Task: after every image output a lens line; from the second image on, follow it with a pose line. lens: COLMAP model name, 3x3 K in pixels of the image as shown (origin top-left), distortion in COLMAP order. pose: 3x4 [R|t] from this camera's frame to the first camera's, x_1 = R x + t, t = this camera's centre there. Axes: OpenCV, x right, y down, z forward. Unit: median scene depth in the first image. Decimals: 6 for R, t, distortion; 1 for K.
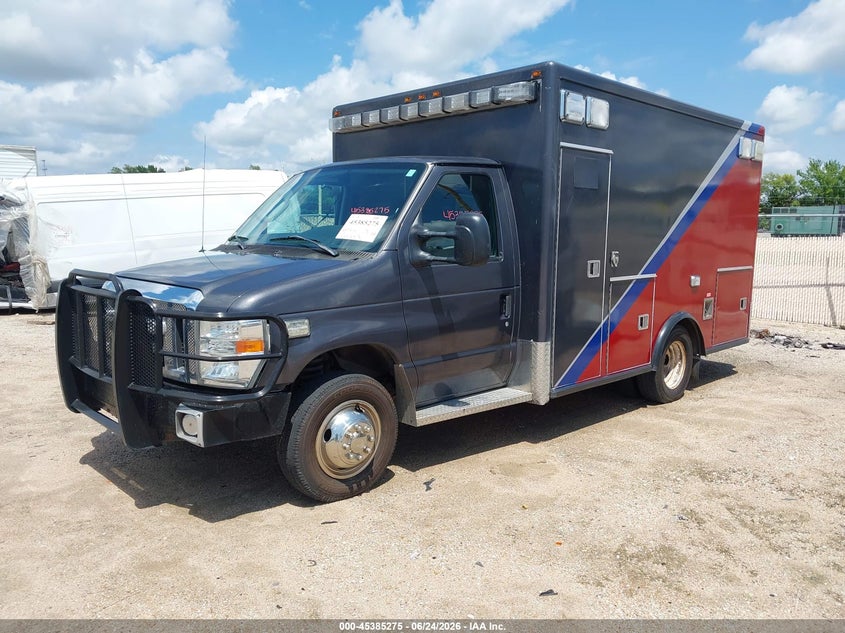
lens RADIAL K [[661.6, 0, 422.5], [0, 661.6, 316.5], [0, 0, 1]] dist [0.006586, 0.000341]
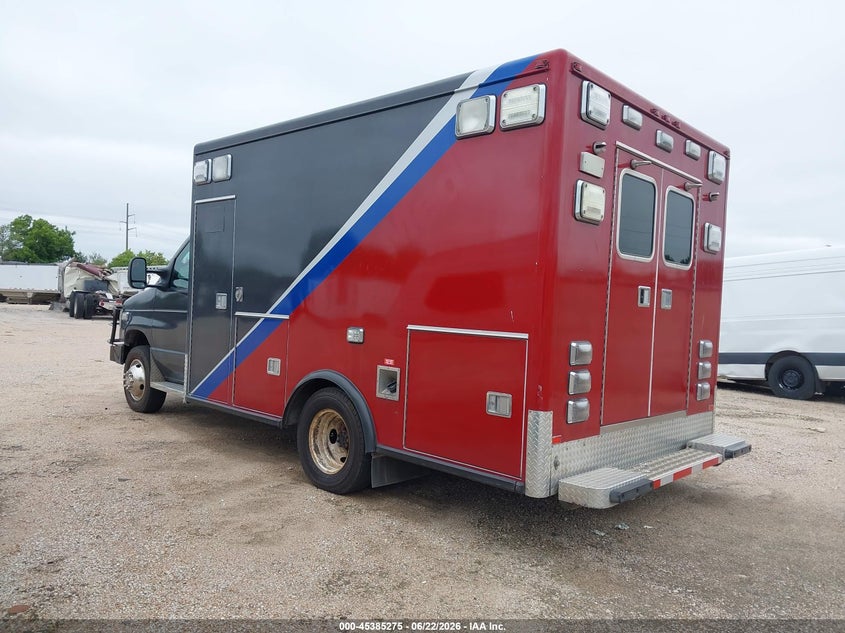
lens RADIAL K [[661.6, 0, 422.5], [0, 661.6, 316.5], [0, 0, 1]] dist [0.006586, 0.000341]
pose [[0.043231, 0.008979, -0.999025, 1.285666], [-0.169975, 0.985447, 0.001501, -0.098674], [0.984500, 0.169745, 0.044128, 1.191336]]
